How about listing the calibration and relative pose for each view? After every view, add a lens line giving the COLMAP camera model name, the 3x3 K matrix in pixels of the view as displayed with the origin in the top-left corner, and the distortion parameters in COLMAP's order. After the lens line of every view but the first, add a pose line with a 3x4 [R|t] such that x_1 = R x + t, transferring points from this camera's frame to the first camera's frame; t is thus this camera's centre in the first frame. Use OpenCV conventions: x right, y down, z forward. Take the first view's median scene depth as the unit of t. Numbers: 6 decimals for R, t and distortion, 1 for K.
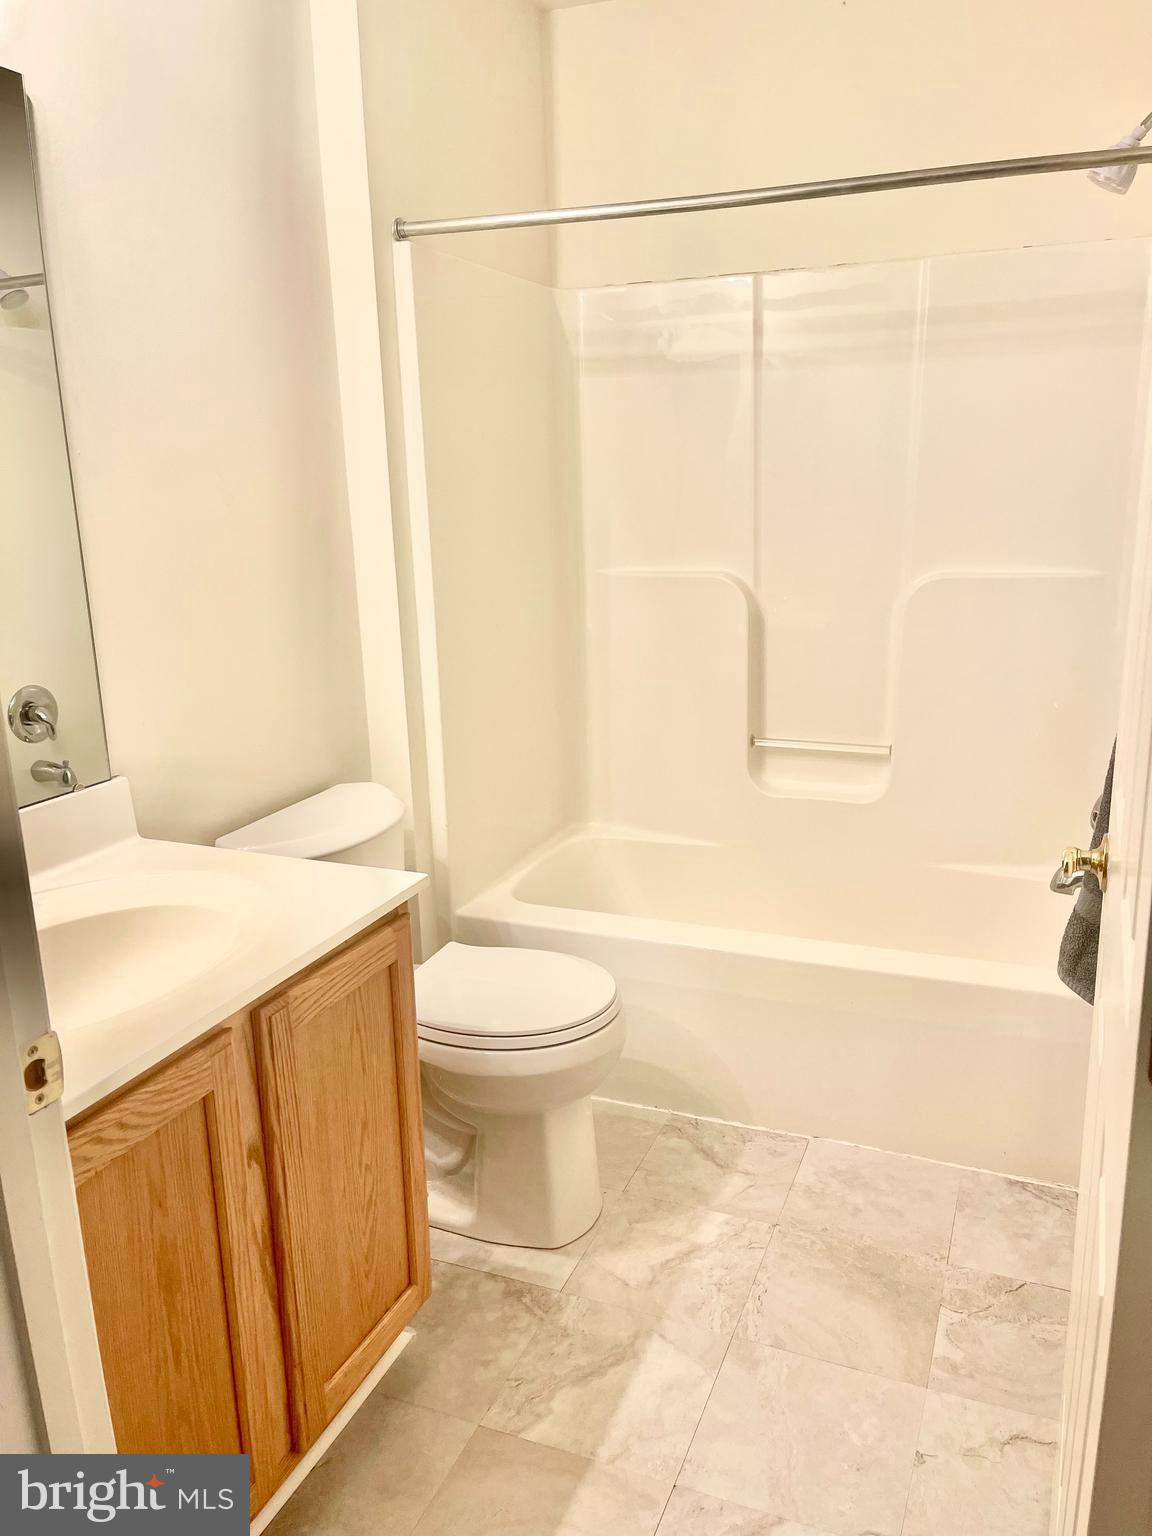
lens RADIAL K [[1174.4, 0, 583.5], [0, 1174.4, 764.0], [0, 0, 1]] dist [0.040749, -0.058532]
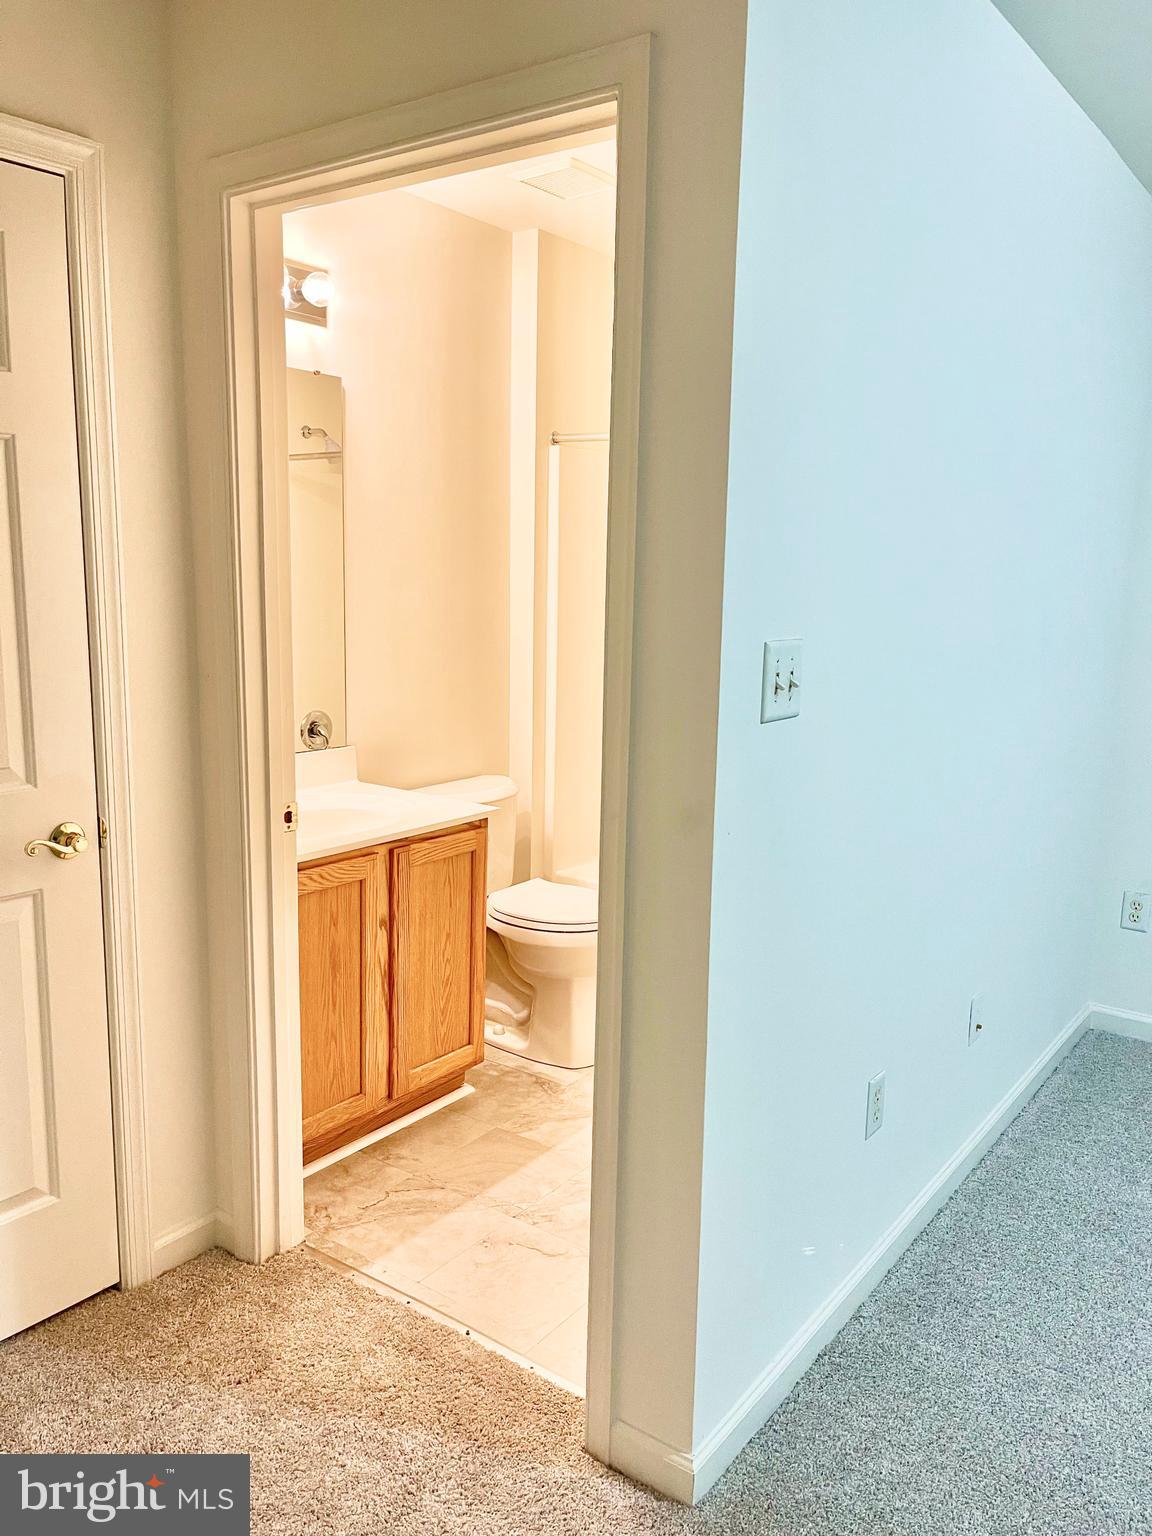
lens RADIAL K [[1174.4, 0, 570.8], [0, 1174.4, 767.5], [0, 0, 1]] dist [0.040749, -0.058532]
pose [[0.969262, 0.088610, -0.229522, 0.398428], [-0.106217, 0.992183, -0.065503, 0.147198], [0.221924, 0.087868, 0.971097, -0.761779]]
